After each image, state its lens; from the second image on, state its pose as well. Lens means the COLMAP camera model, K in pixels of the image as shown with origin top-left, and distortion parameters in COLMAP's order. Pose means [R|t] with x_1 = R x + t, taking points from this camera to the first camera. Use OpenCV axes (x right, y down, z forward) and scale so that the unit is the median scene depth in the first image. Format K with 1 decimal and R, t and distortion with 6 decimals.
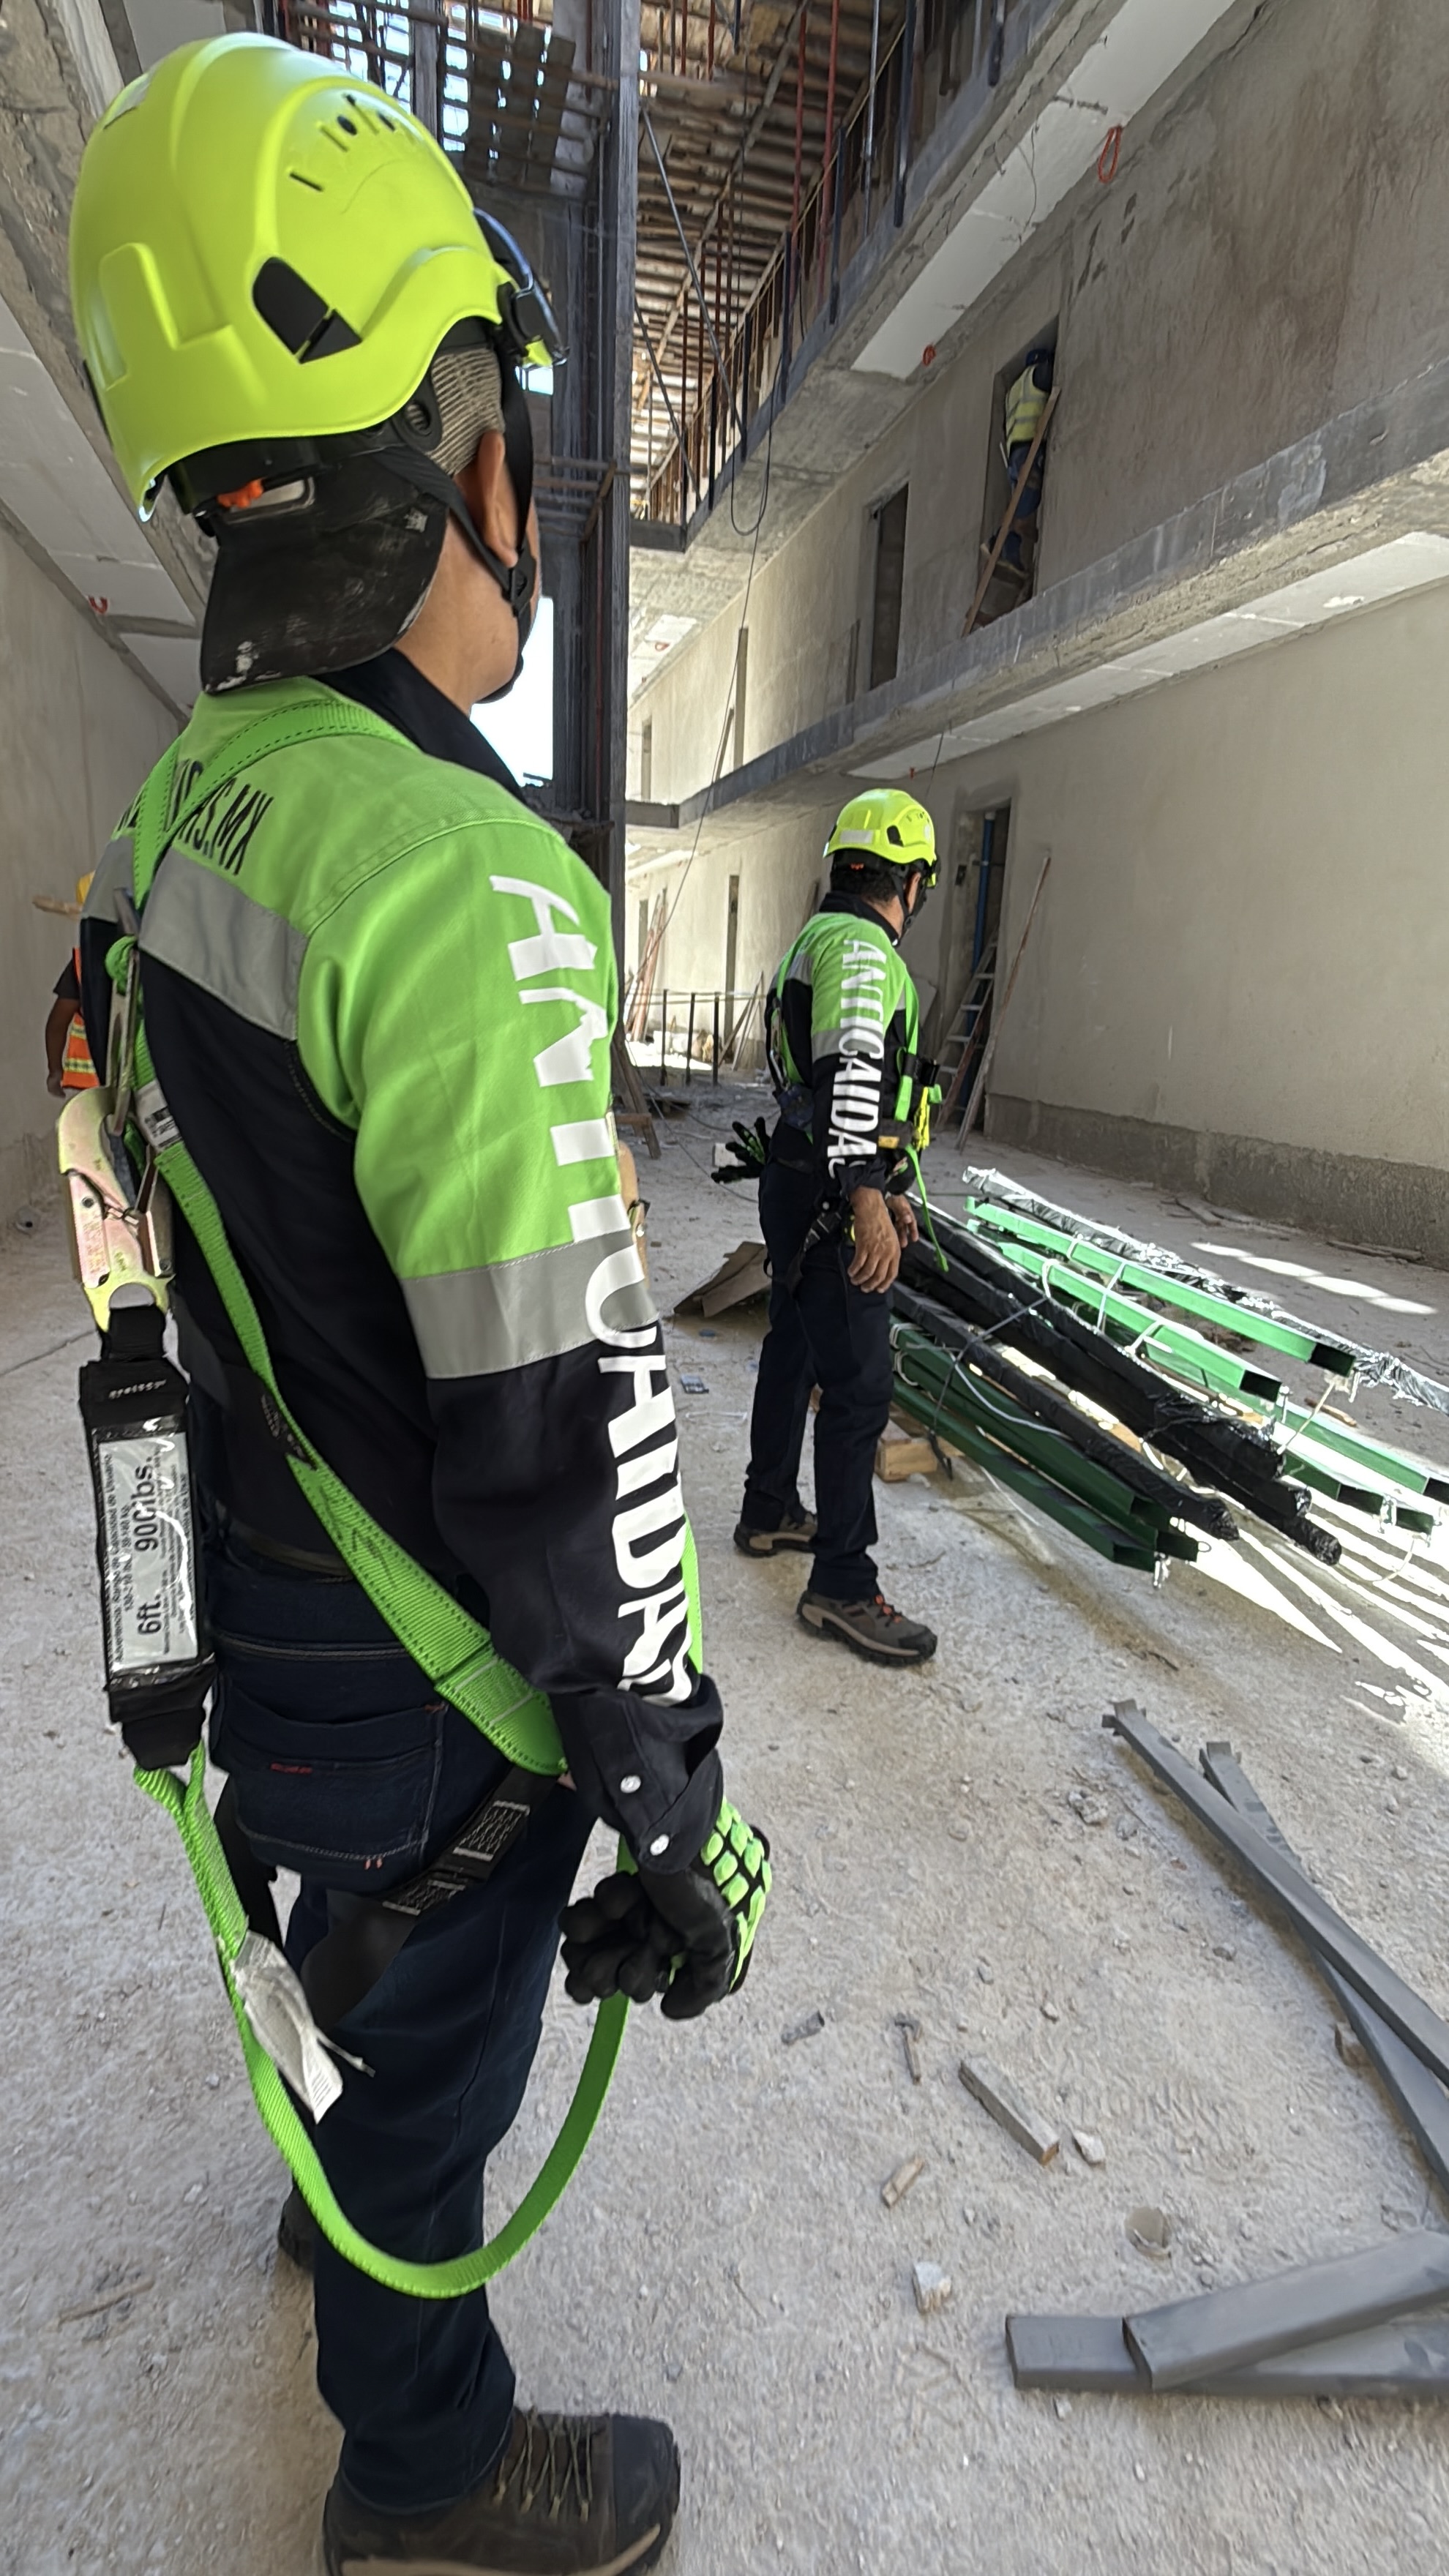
lens RADIAL K [[1177.5, 0, 730.1], [0, 1177.5, 1281.7], [0, 0, 1]] dist [0.004516, -0.001463]
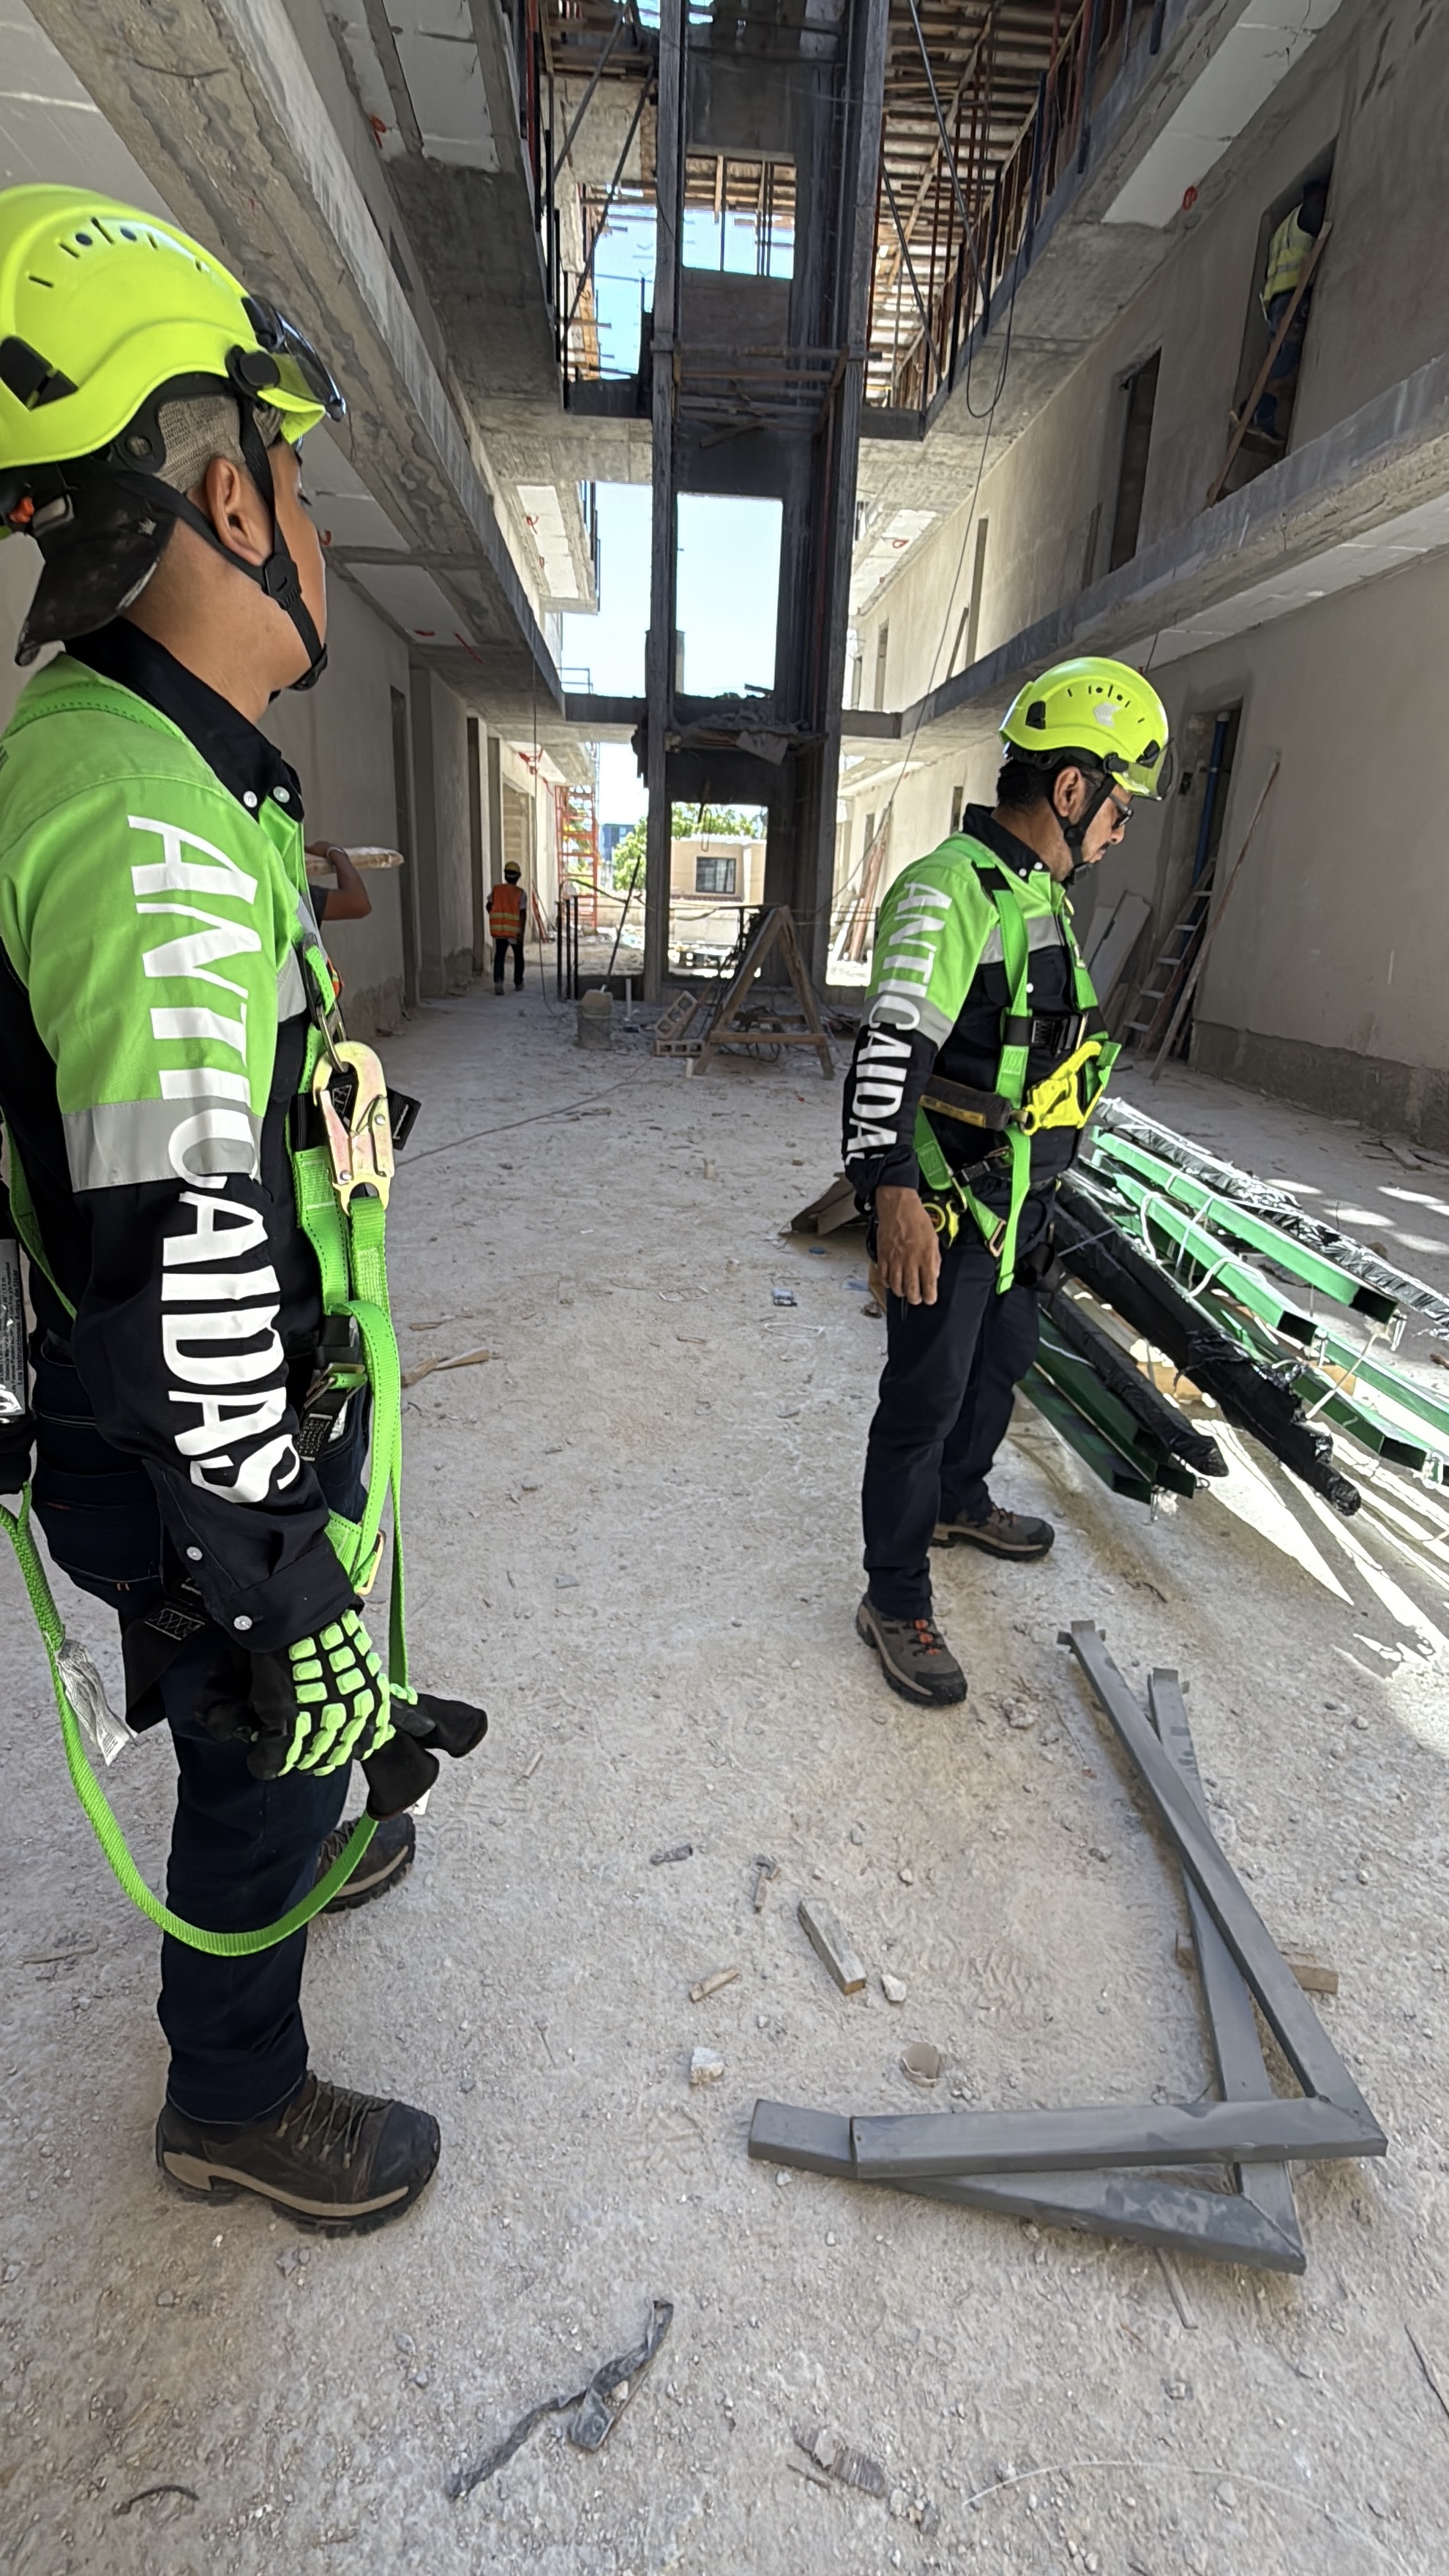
lens RADIAL K [[1177.5, 0, 730.1], [0, 1177.5, 1281.7], [0, 0, 1]] dist [0.004516, -0.001463]
pose [[0.981159, 0.060824, -0.183378, 0.149618], [-0.048801, 0.996396, 0.069384, 0.005284], [0.186937, -0.059128, 0.980591, -0.029514]]
